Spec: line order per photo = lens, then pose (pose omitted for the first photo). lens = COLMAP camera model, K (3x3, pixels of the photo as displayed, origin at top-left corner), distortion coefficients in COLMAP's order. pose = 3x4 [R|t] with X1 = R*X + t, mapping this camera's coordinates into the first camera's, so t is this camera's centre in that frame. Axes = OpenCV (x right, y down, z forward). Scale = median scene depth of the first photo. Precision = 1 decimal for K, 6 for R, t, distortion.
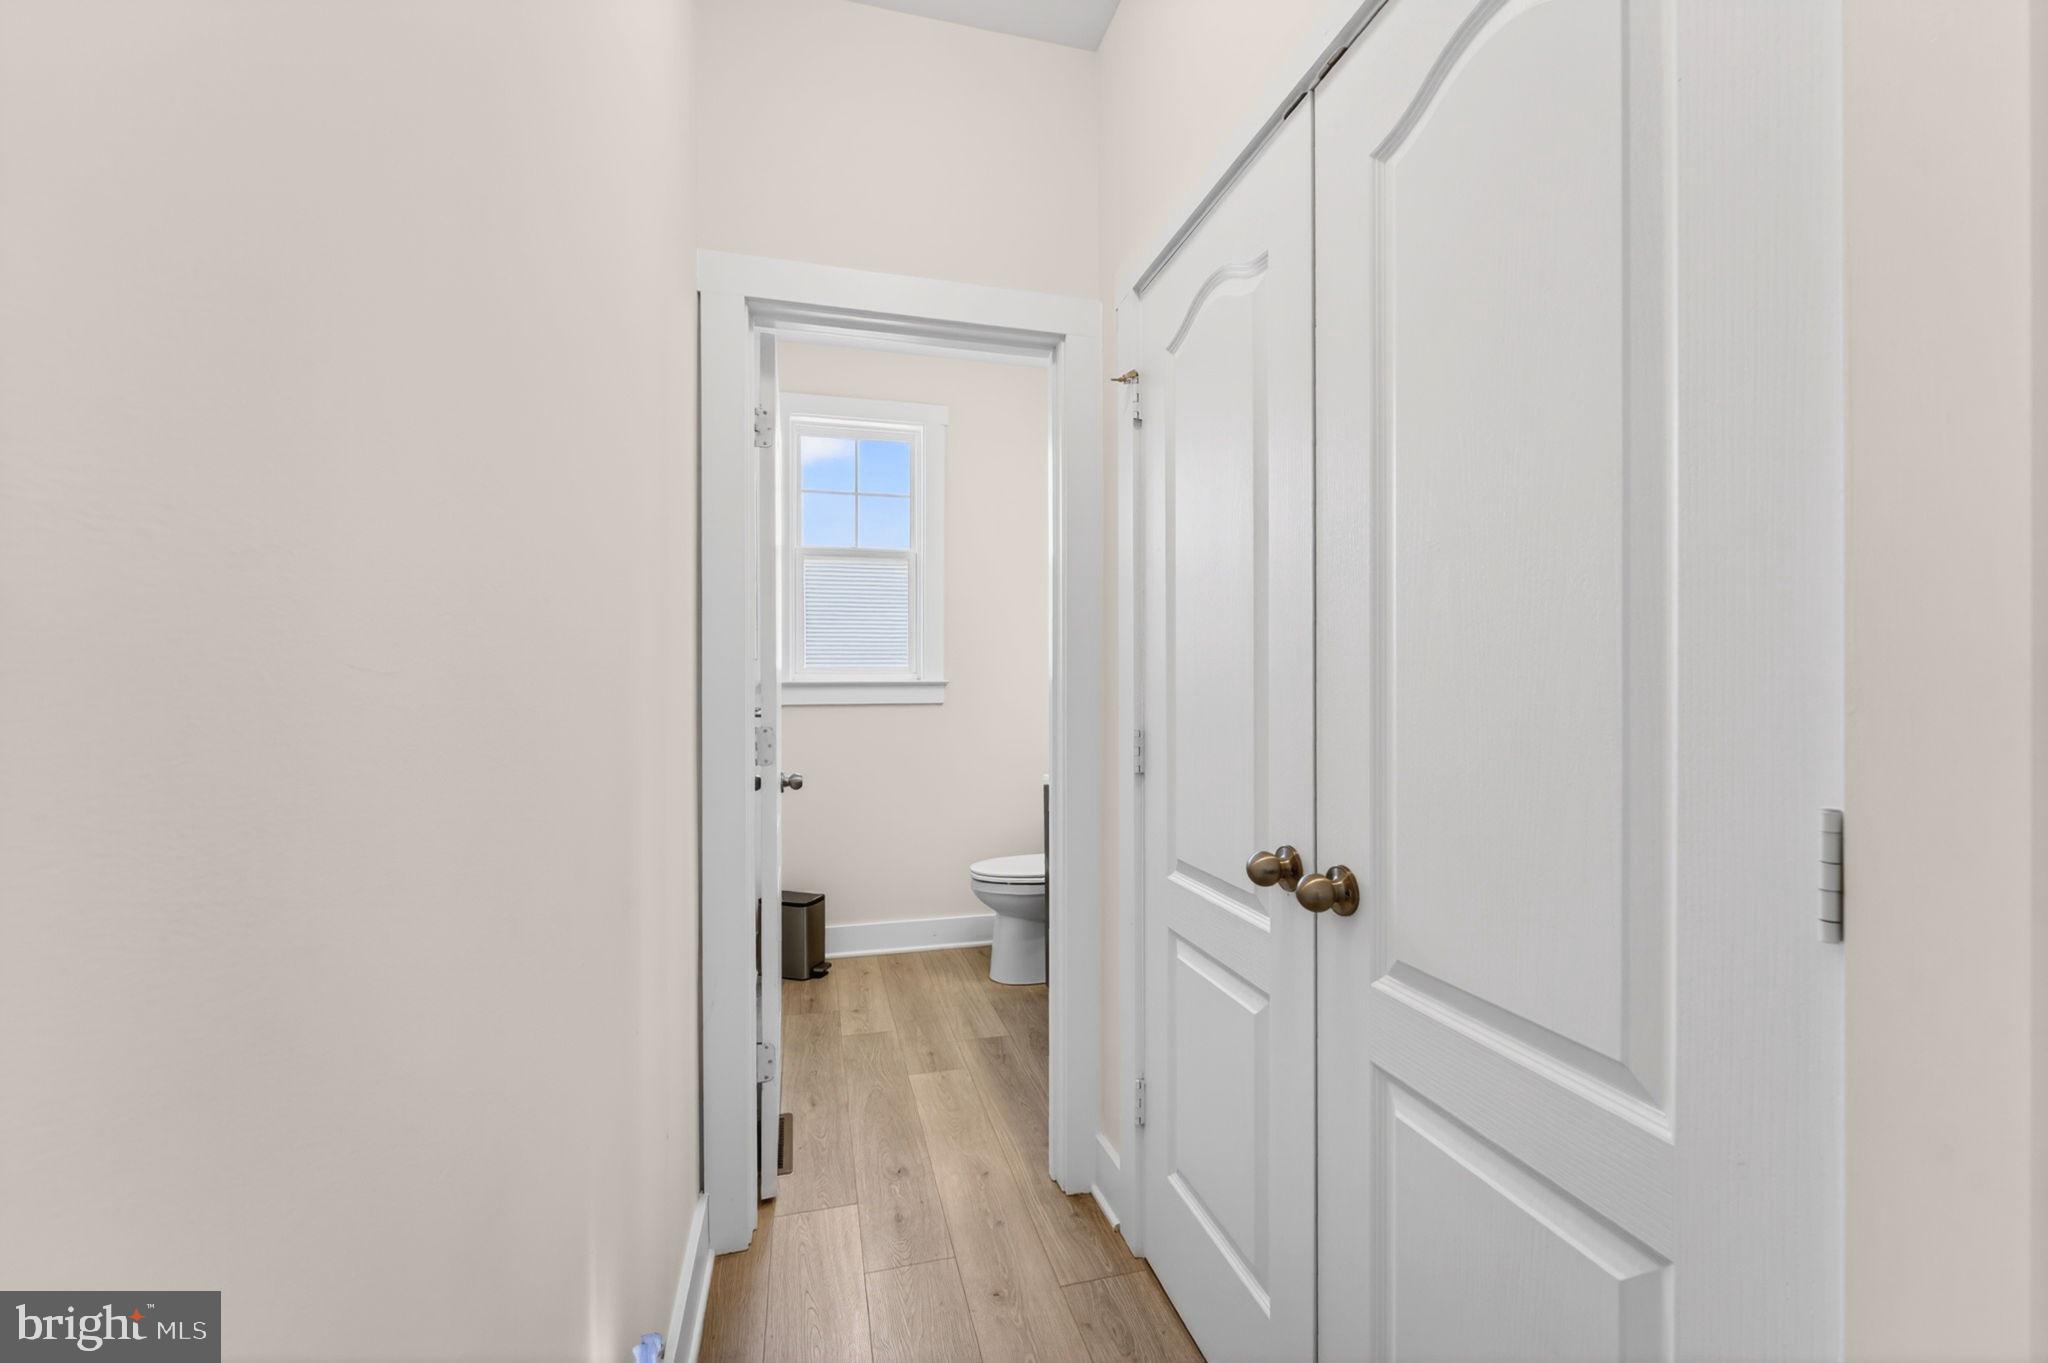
lens RADIAL K [[828.5, 0, 1025.3], [0, 828.5, 688.1], [0, 0, 1]] dist [-0.003253, -0.000305]
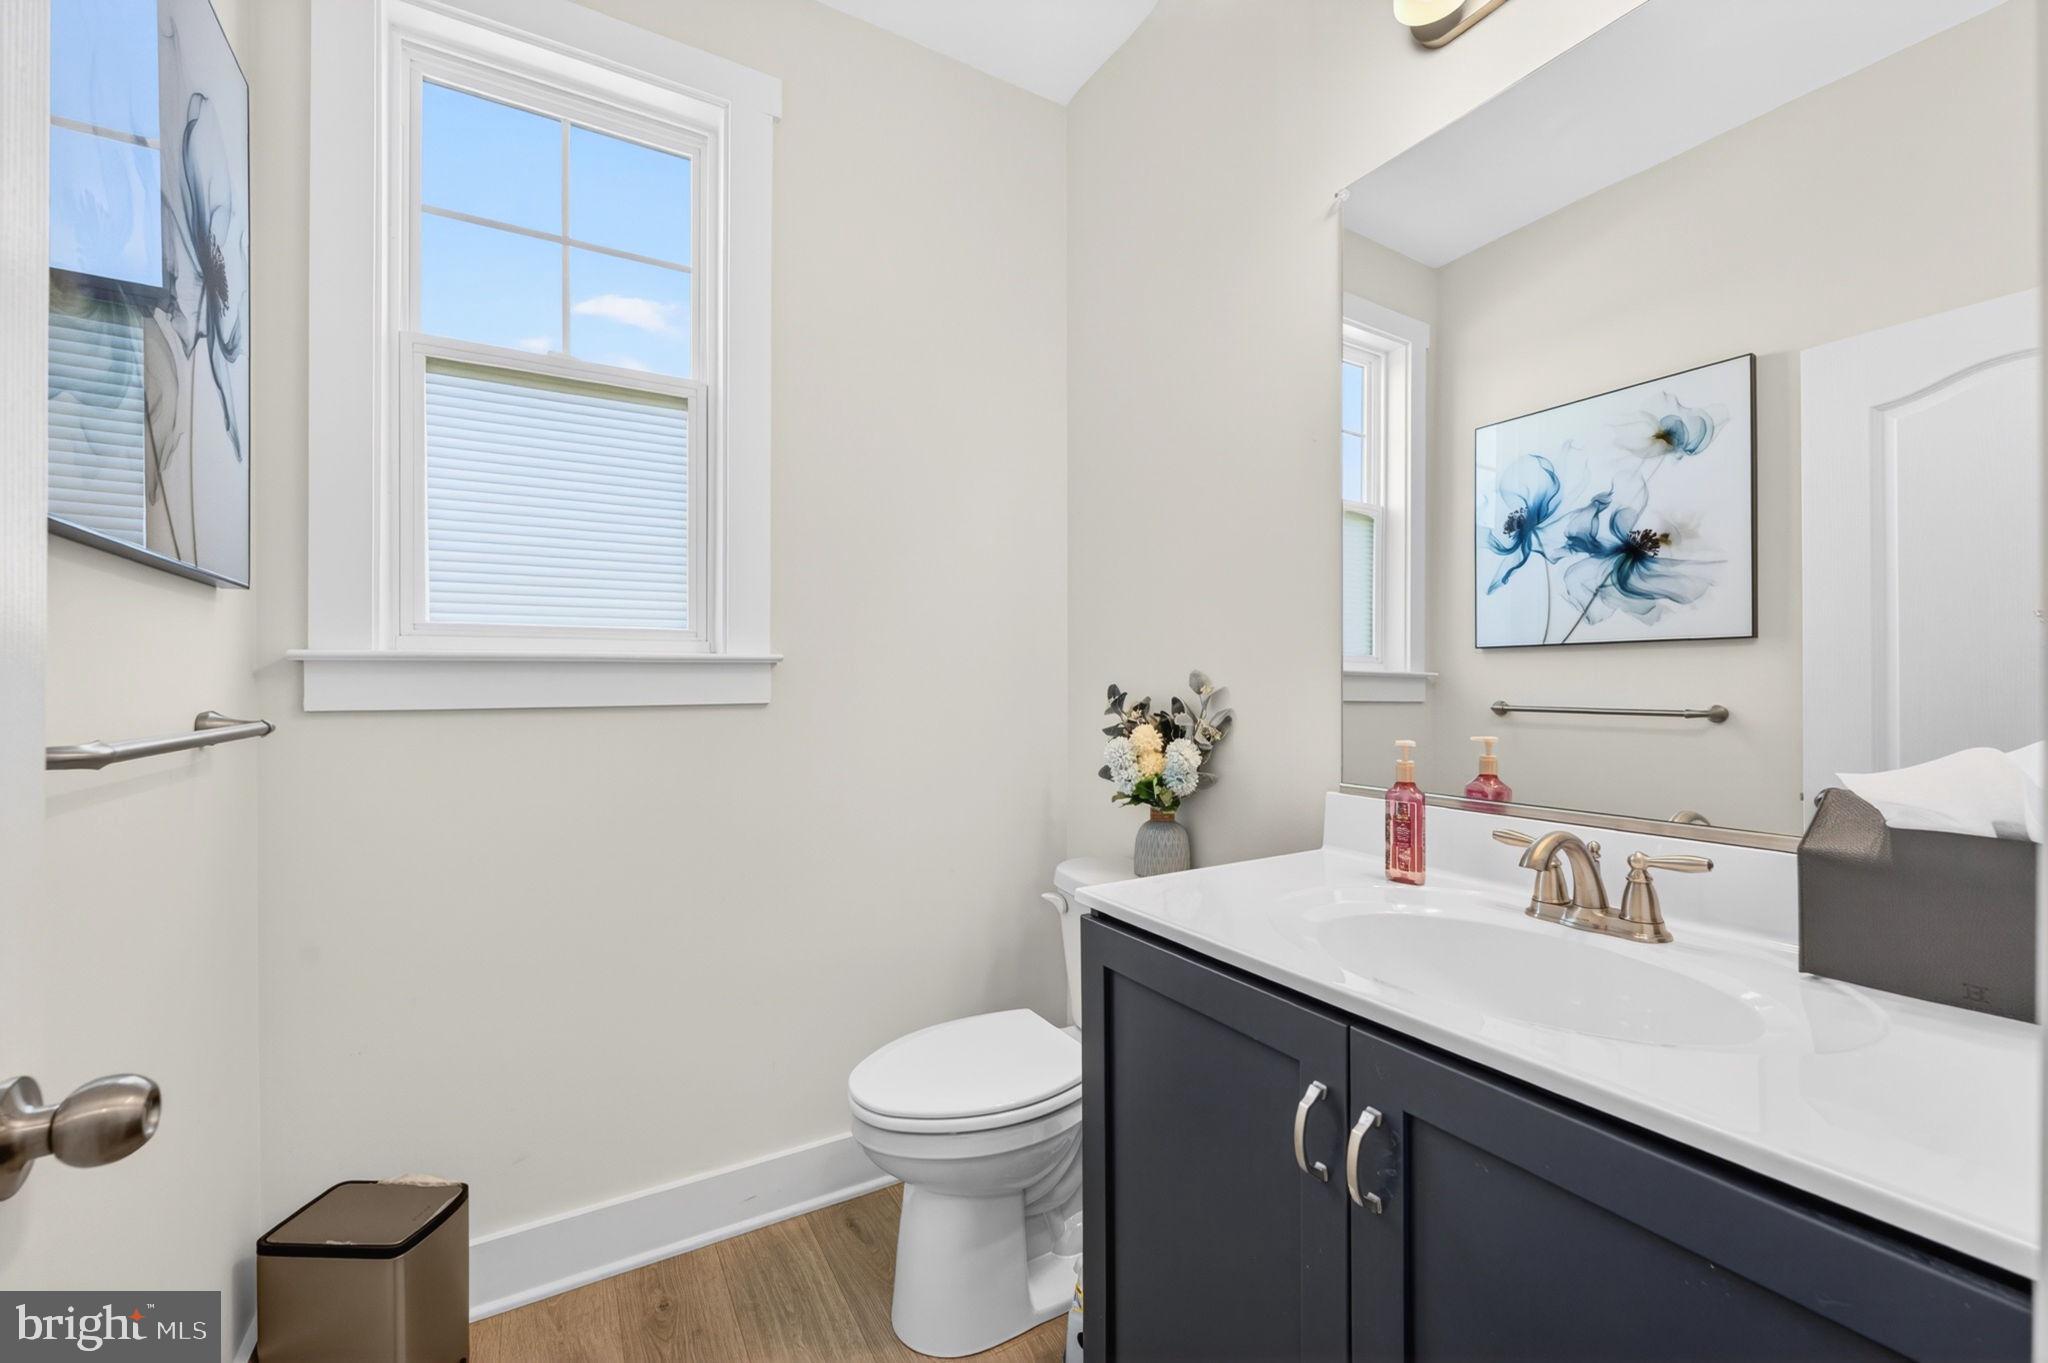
lens RADIAL K [[828.5, 0, 1024.3], [0, 828.5, 676.5], [0, 0, 1]] dist [-0.003253, -0.000305]
pose [[0.964128, 0.000459, 0.265438, -0.084184], [0.000386, 0.999995, -0.003132, 0.004412], [-0.265438, 0.003122, 0.964123, 0.506710]]
